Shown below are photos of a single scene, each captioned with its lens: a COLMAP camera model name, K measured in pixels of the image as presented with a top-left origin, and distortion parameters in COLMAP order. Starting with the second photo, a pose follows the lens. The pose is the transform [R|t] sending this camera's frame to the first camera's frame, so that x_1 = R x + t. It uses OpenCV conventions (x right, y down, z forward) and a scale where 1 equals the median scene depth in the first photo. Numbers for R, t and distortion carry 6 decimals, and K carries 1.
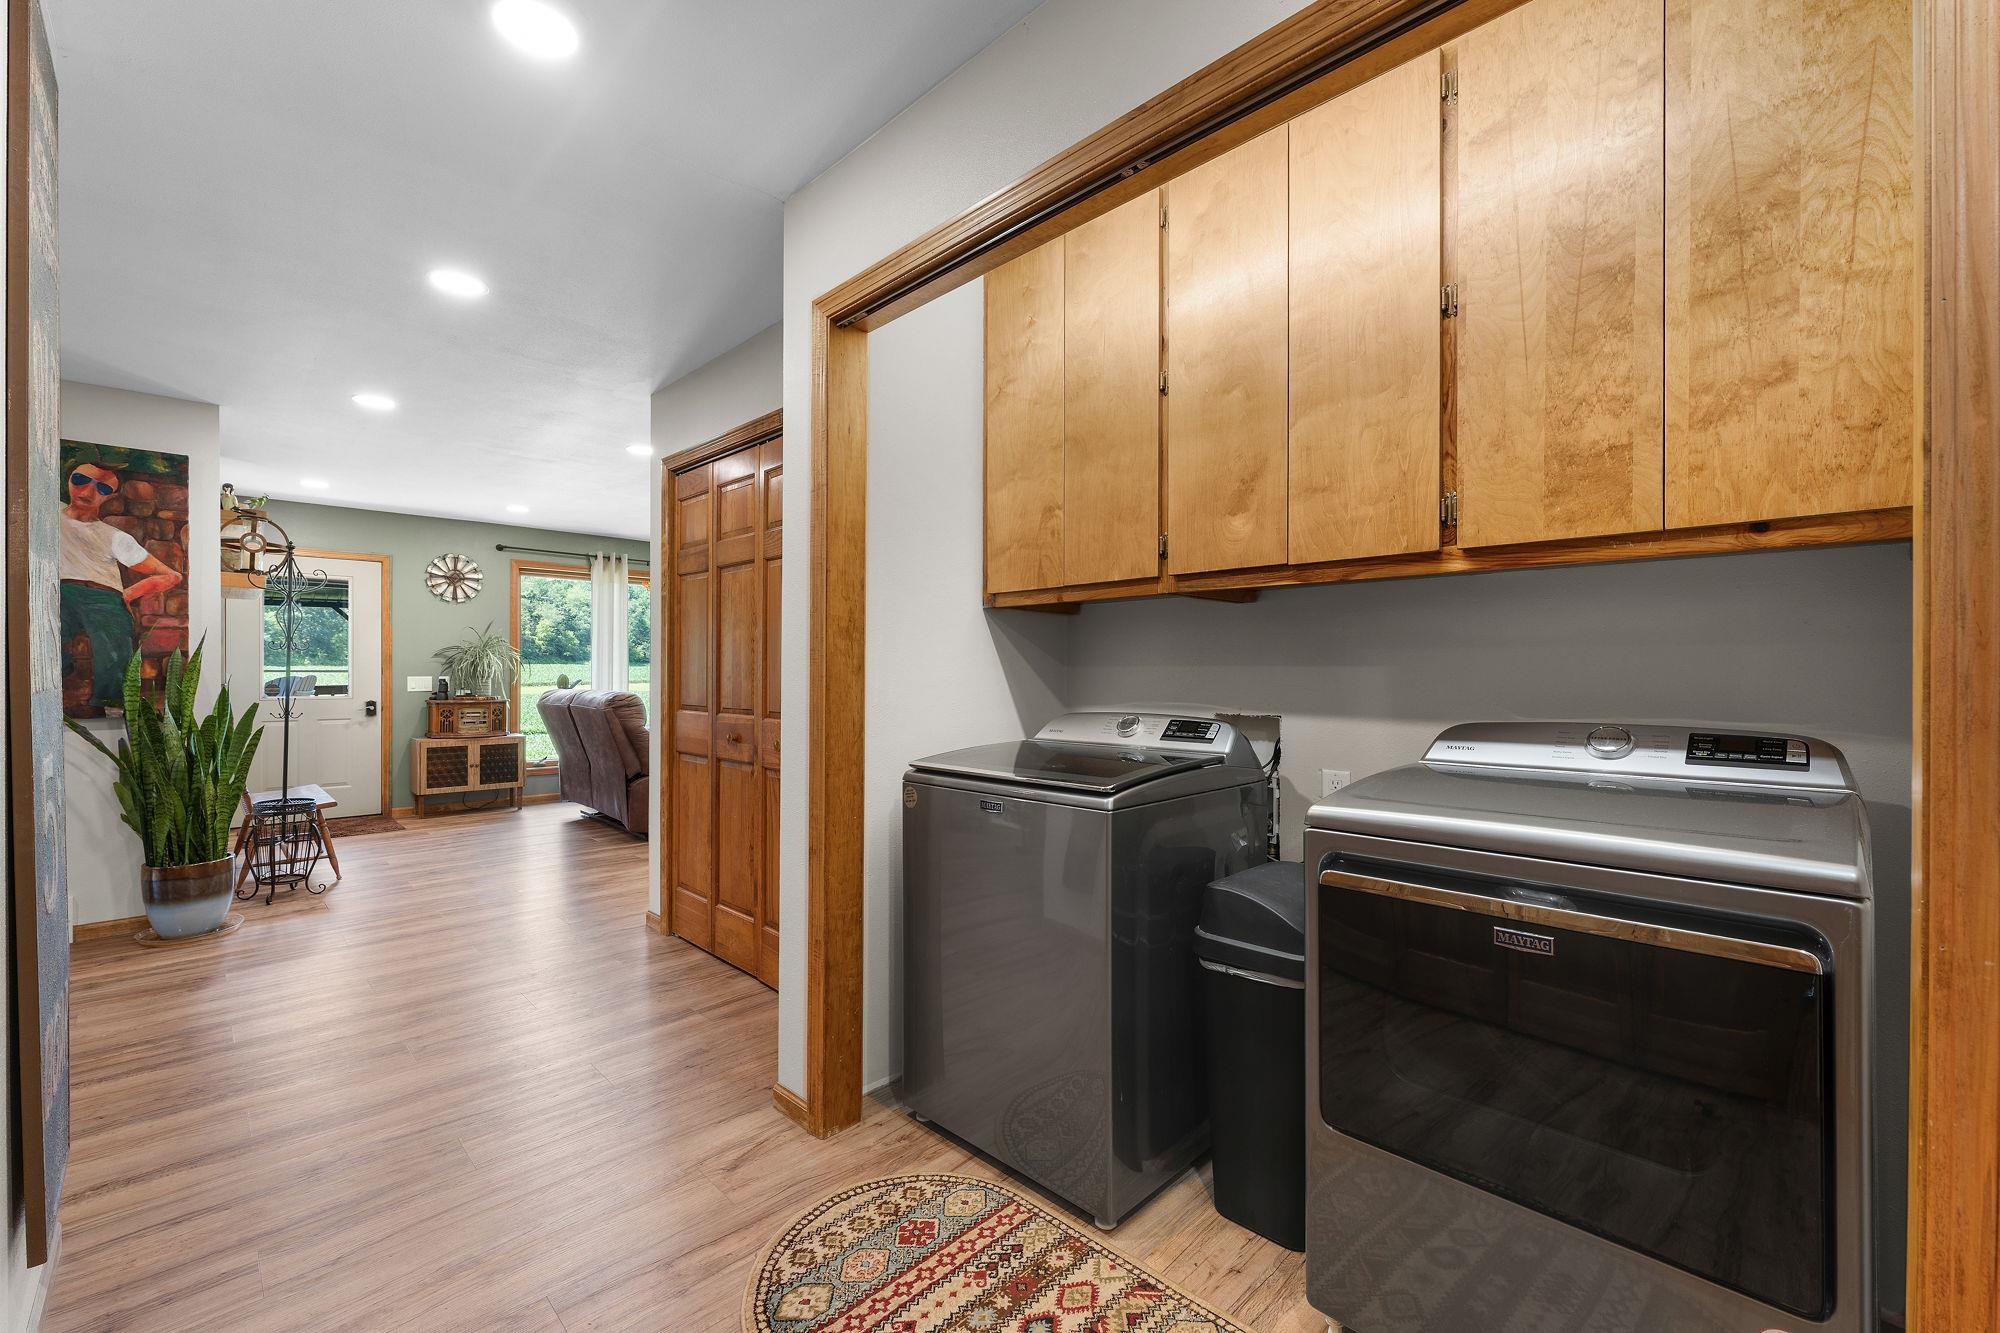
lens RADIAL K [[807.3, 0, 980.4], [0, 807.3, 669.0], [0, 0, 1]] dist [-0.002203, -0.000172]
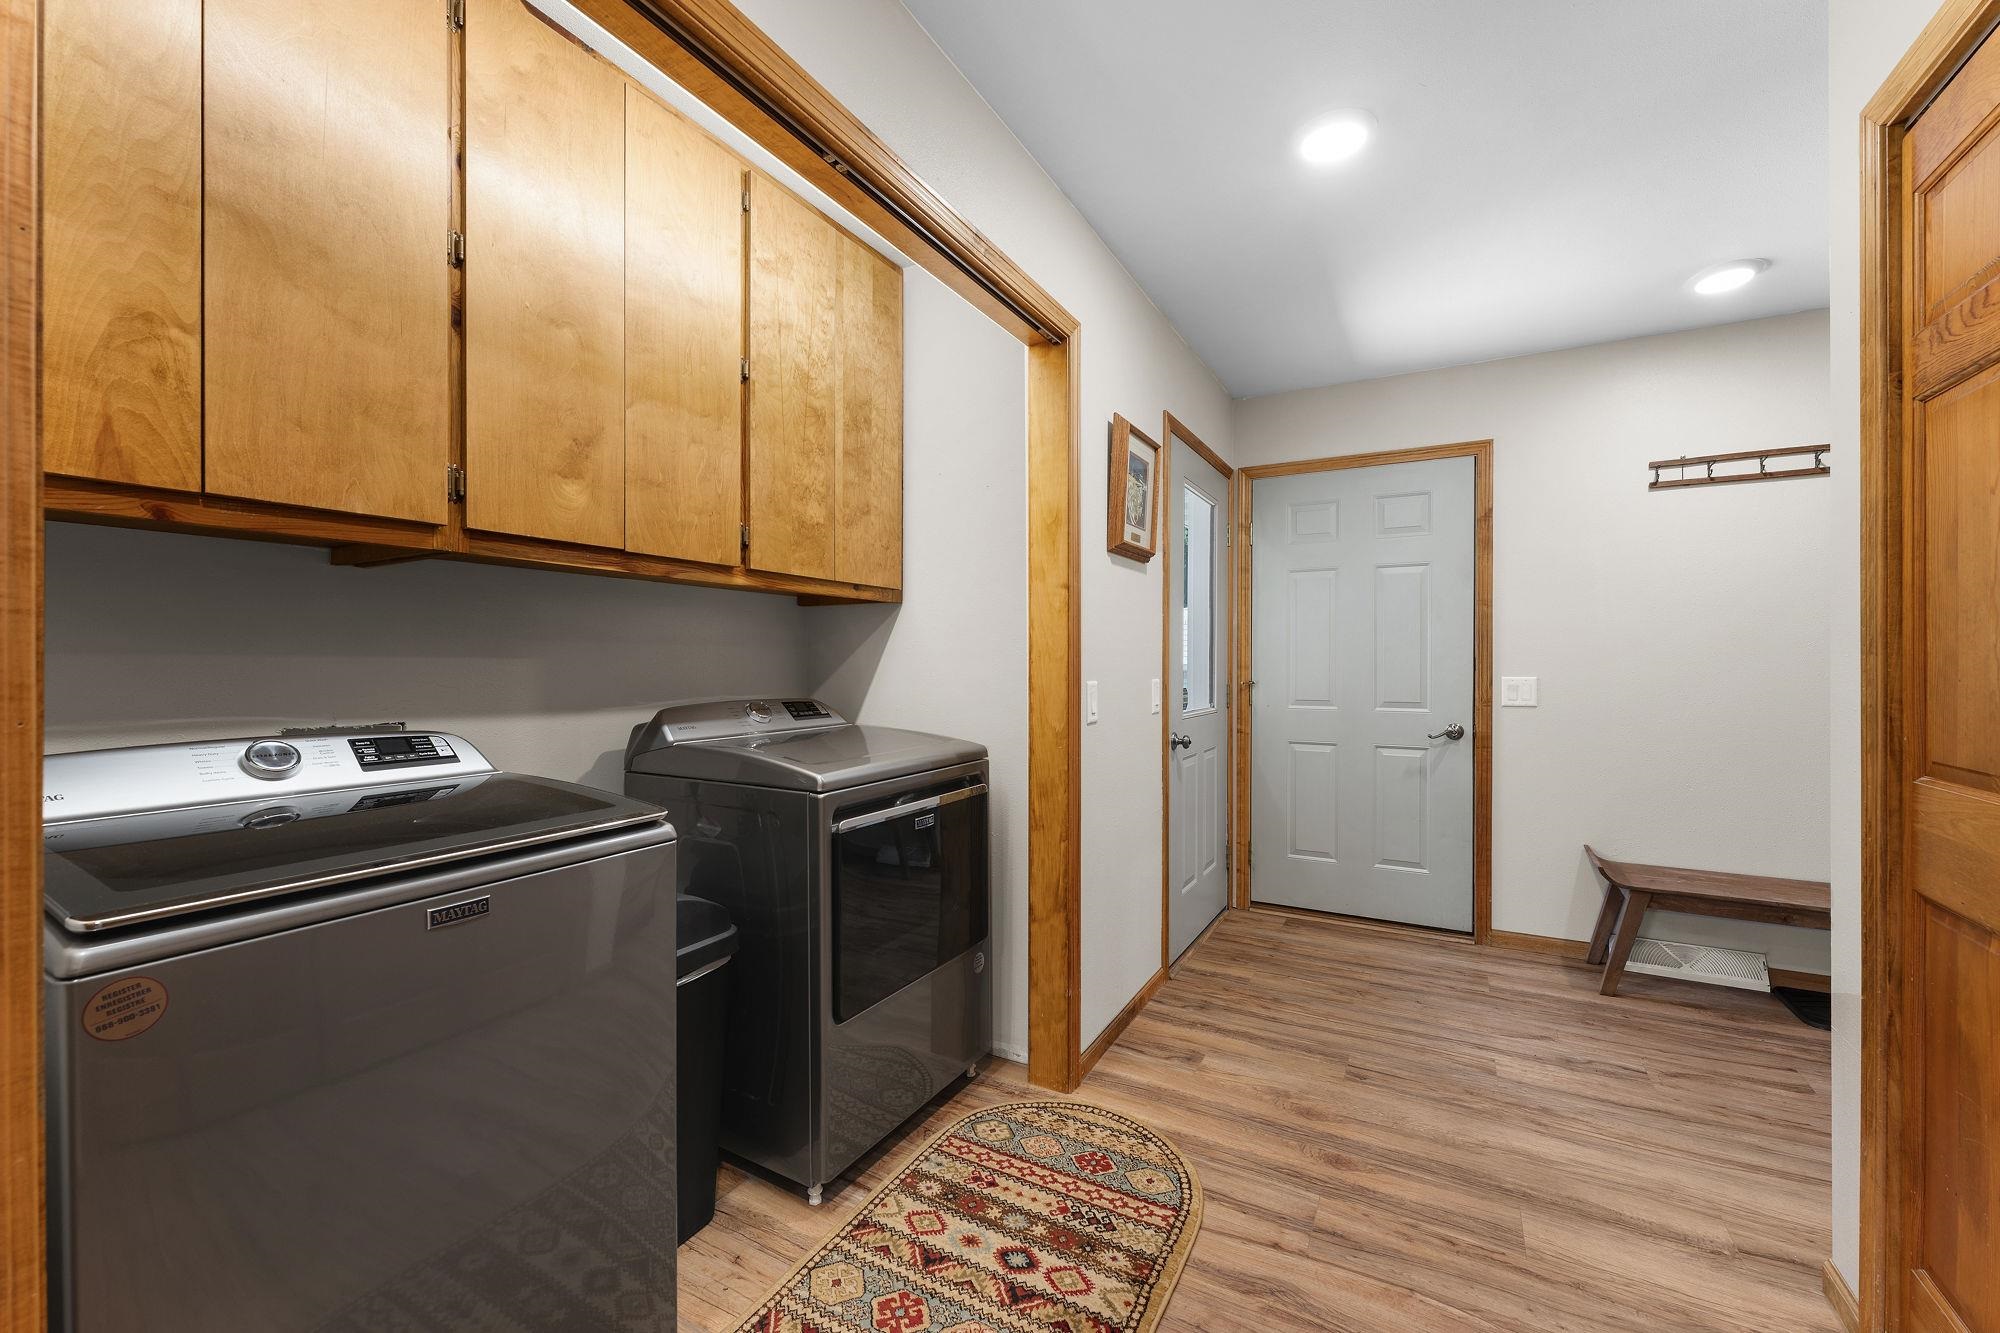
lens RADIAL K [[807.3, 0, 993.3], [0, 807.3, 664.1], [0, 0, 1]] dist [-0.002203, -0.000172]
pose [[-0.282902, -0.001122, 0.959148, -0.761135], [-0.002959, 0.999996, 0.000297, 0.001155], [-0.959144, -0.002754, -0.282905, 1.007275]]
